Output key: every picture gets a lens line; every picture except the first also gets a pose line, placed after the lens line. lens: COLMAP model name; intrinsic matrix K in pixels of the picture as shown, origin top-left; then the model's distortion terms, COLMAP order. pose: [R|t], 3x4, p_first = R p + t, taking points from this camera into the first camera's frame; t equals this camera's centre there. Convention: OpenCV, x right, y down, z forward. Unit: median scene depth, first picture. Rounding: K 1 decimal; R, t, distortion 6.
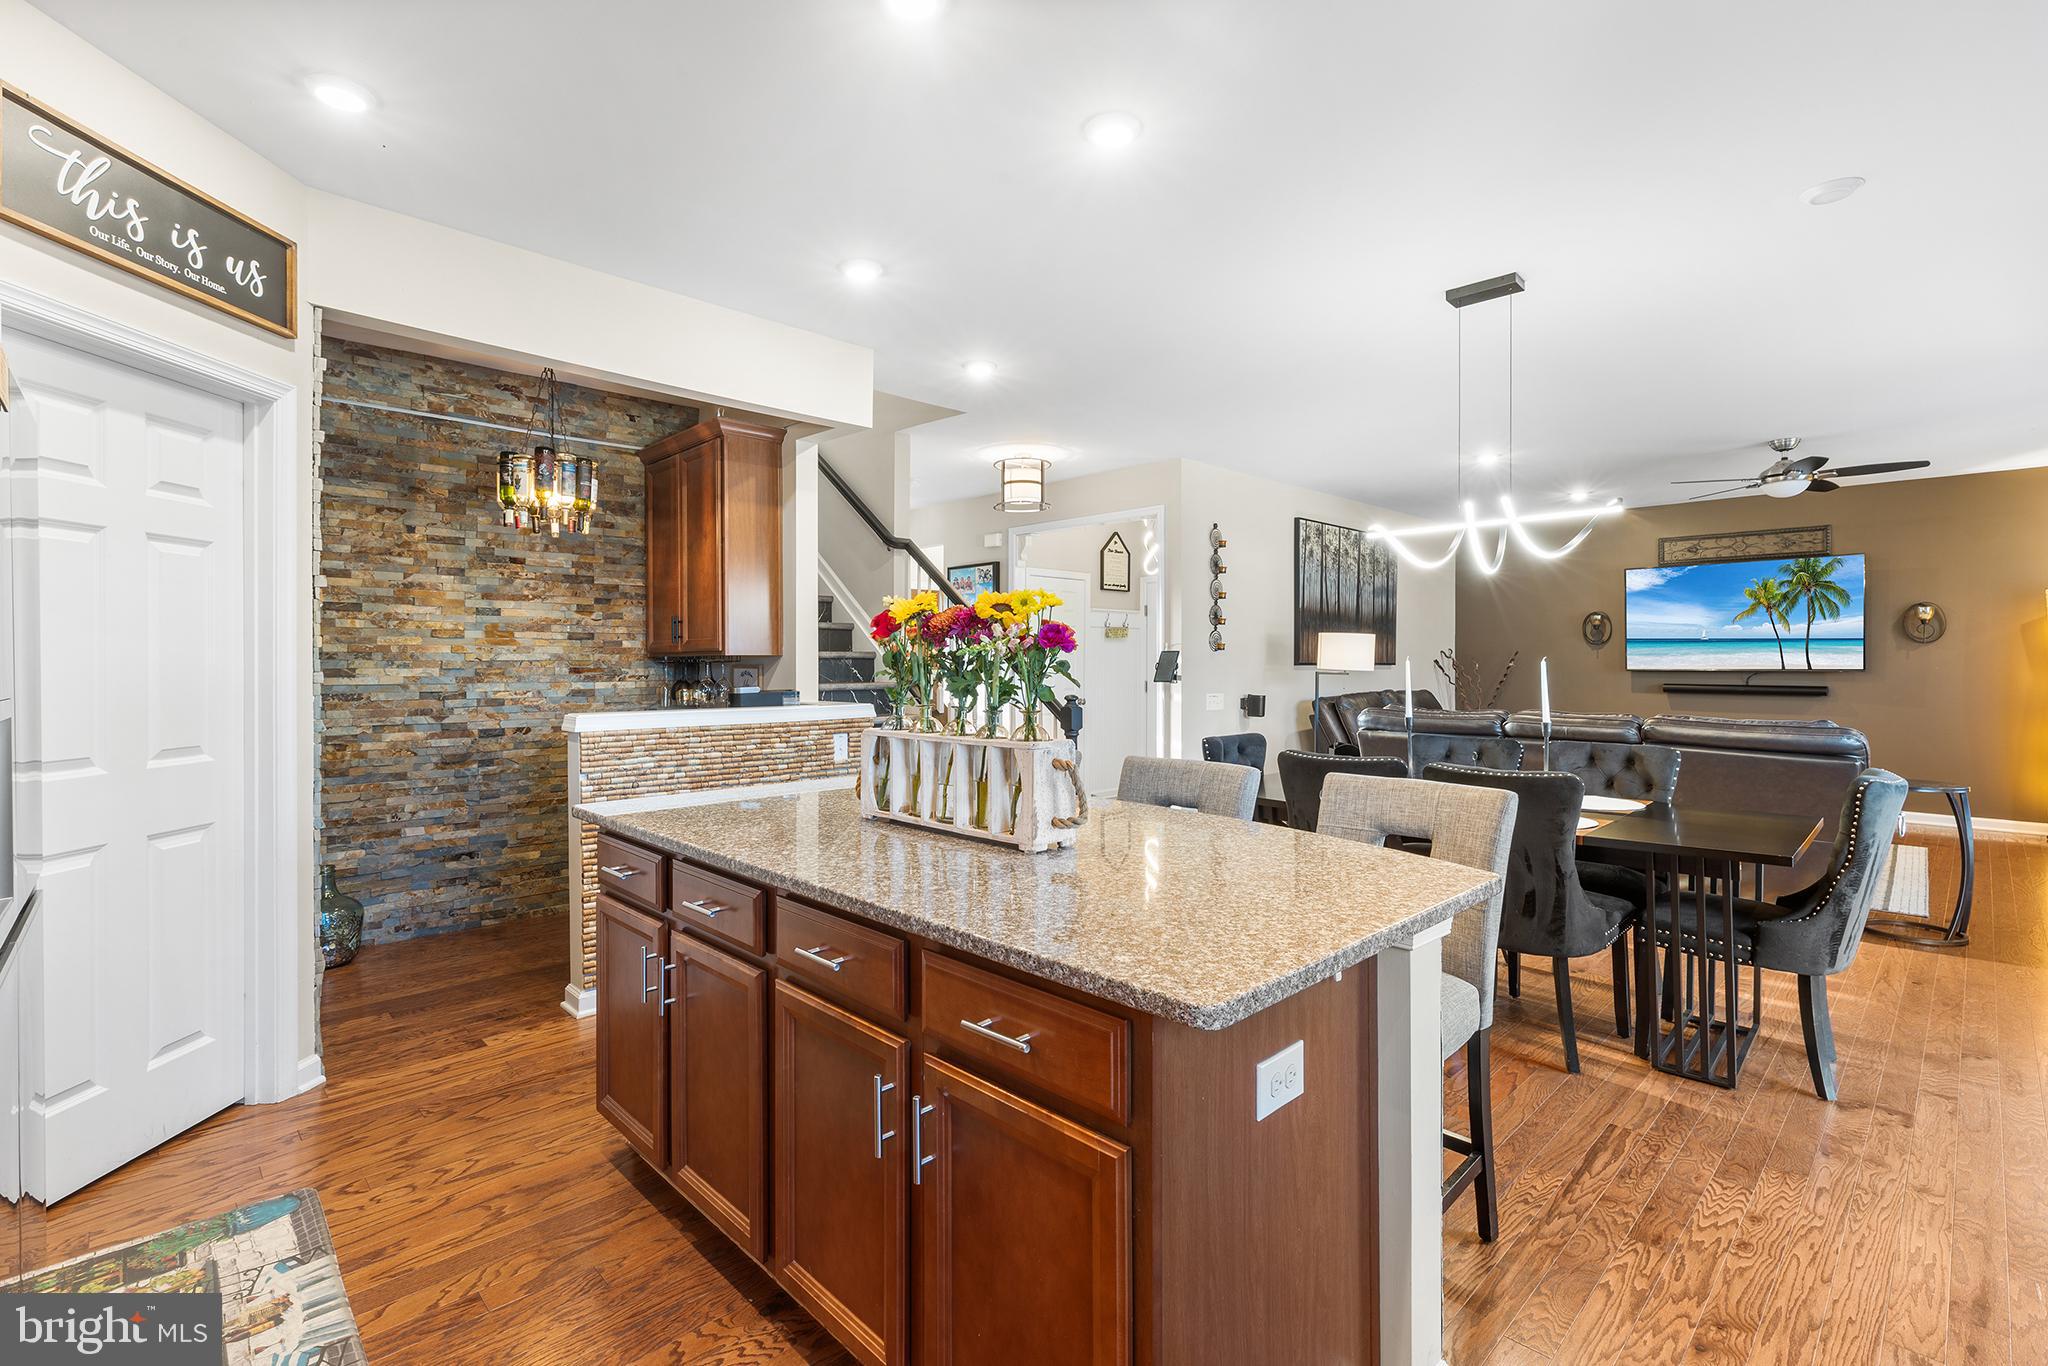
lens RADIAL K [[929.7, 0, 1018.2], [0, 929.7, 669.5], [0, 0, 1]] dist [0.002502, -0.000492]
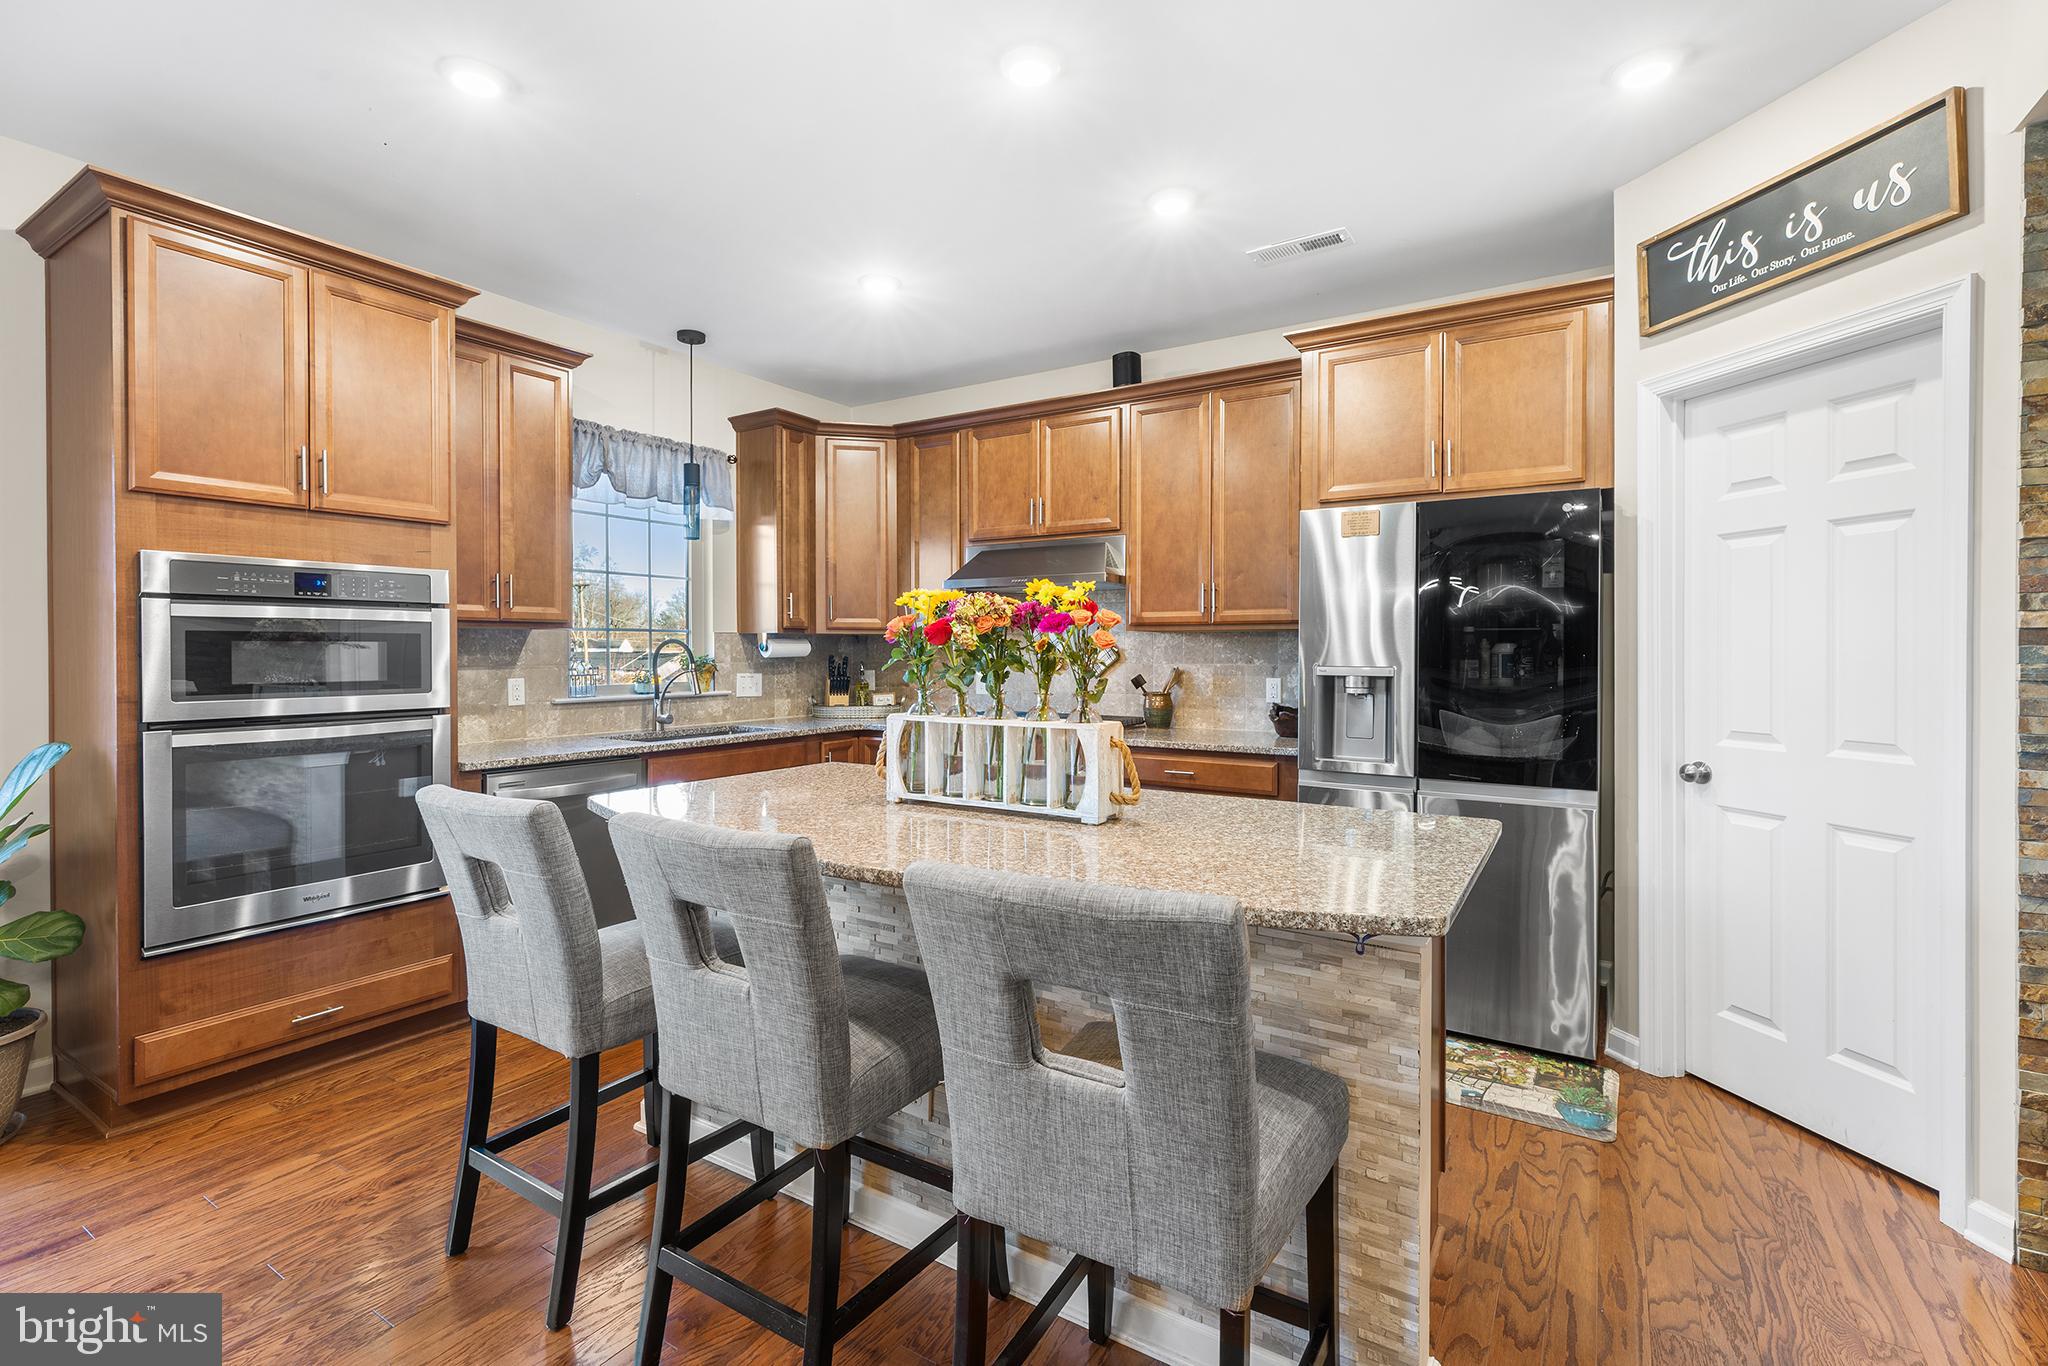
lens RADIAL K [[929.7, 0, 1012.4], [0, 929.7, 661.9], [0, 0, 1]] dist [0.002502, -0.000492]
pose [[-0.973164, 0.002622, -0.230099, 0.078457], [-0.002079, 0.999794, 0.020187, -0.007329], [0.230104, 0.020124, -0.972958, 0.953660]]
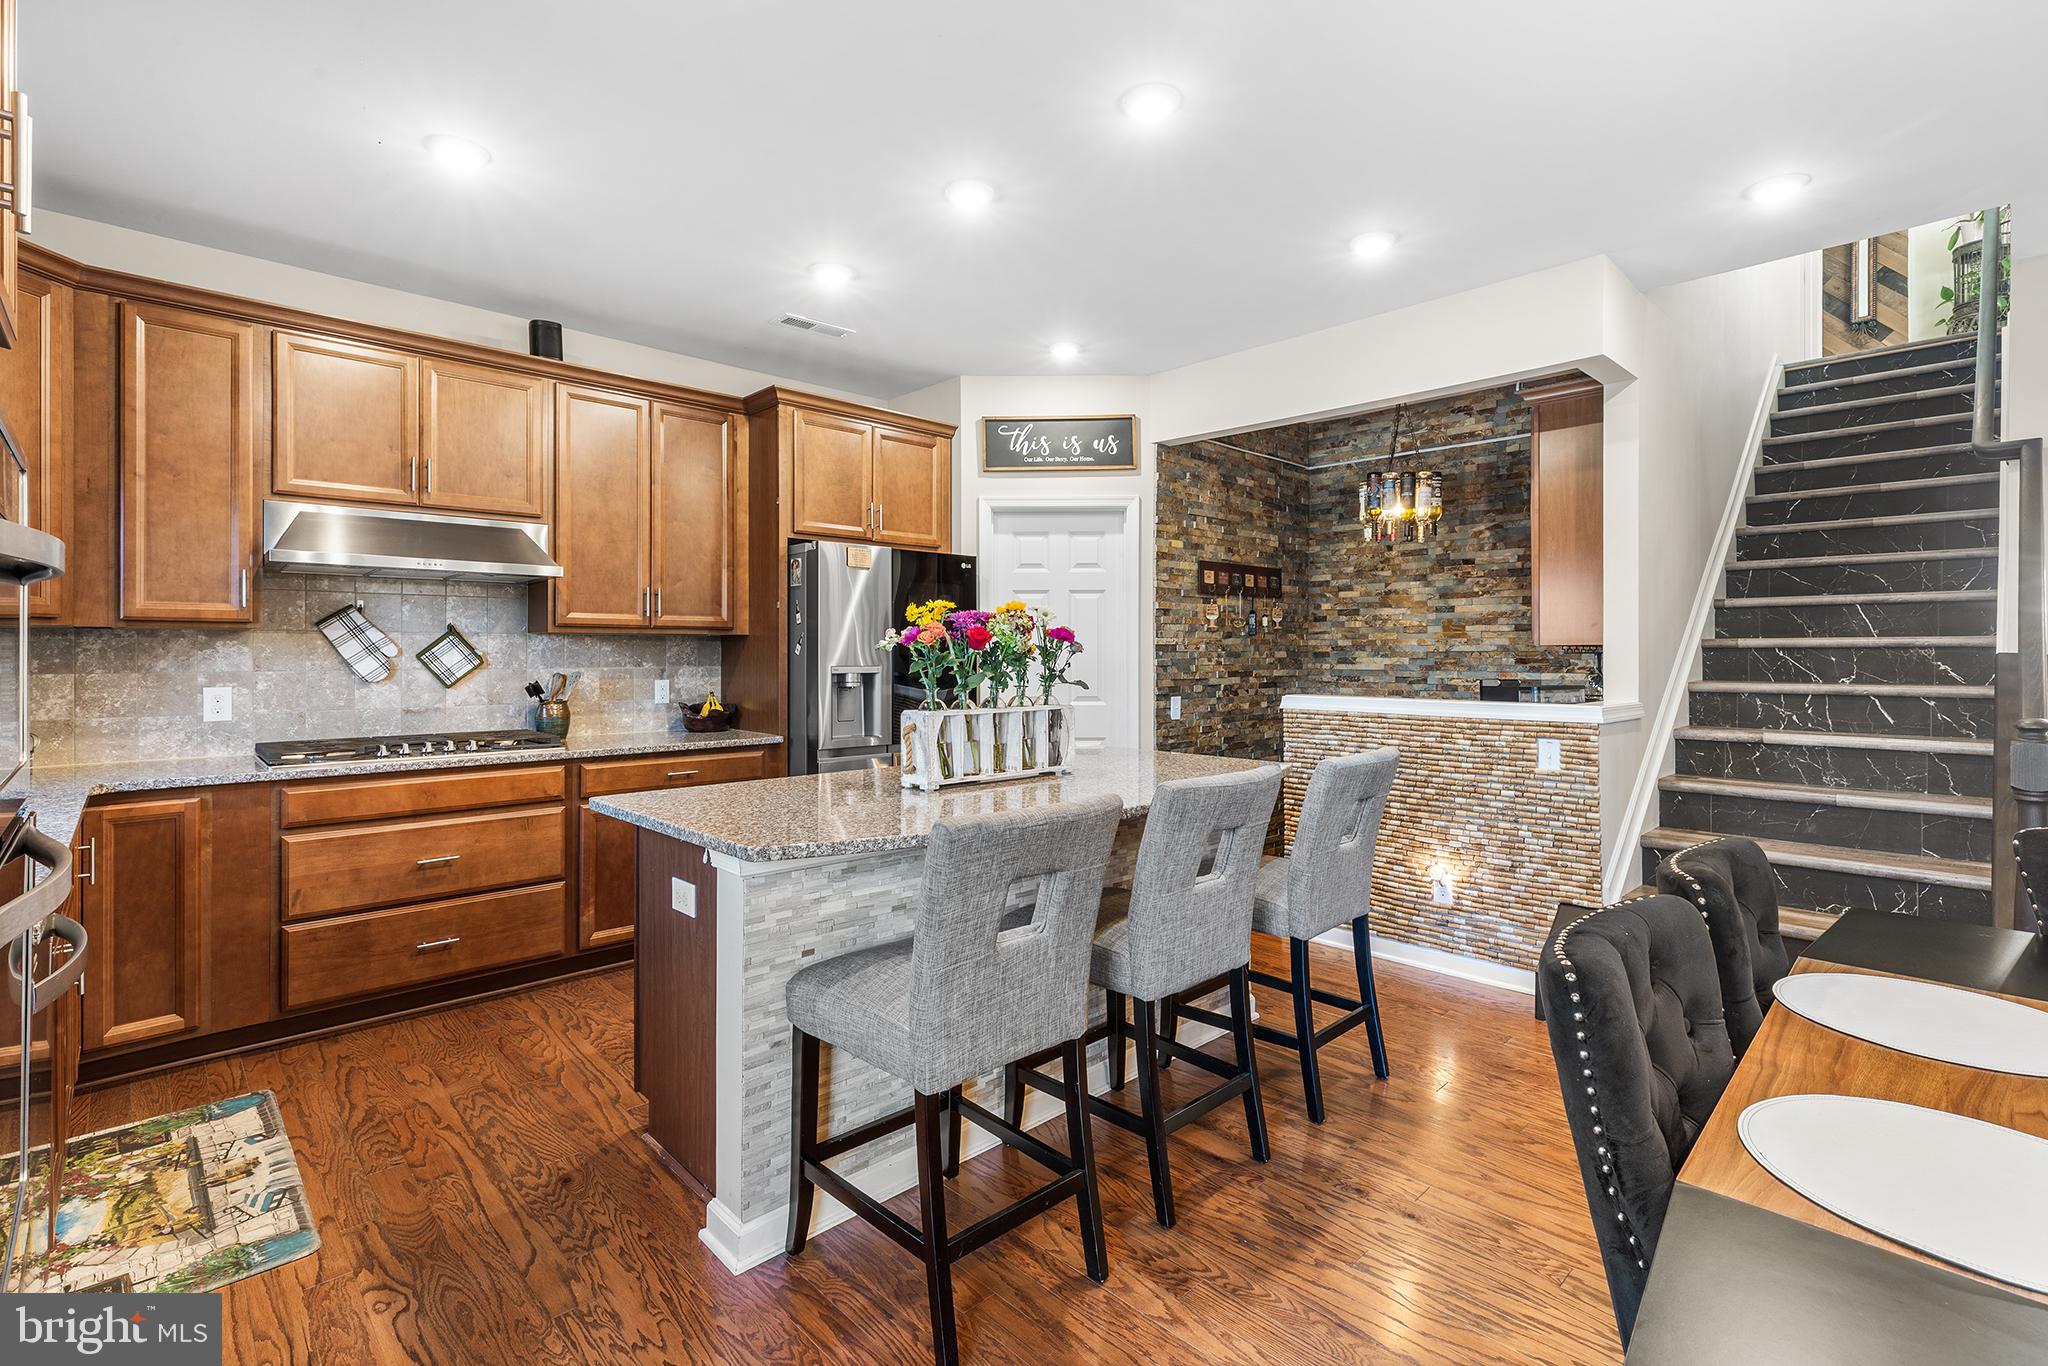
lens RADIAL K [[929.7, 0, 1021.4], [0, 929.7, 652.5], [0, 0, 1]] dist [0.002502, -0.000492]
pose [[-0.010796, -0.000710, -0.999941, 0.598143], [-0.007088, 0.999975, -0.000634, -0.003937], [0.999917, 0.007081, -0.010801, 0.493696]]
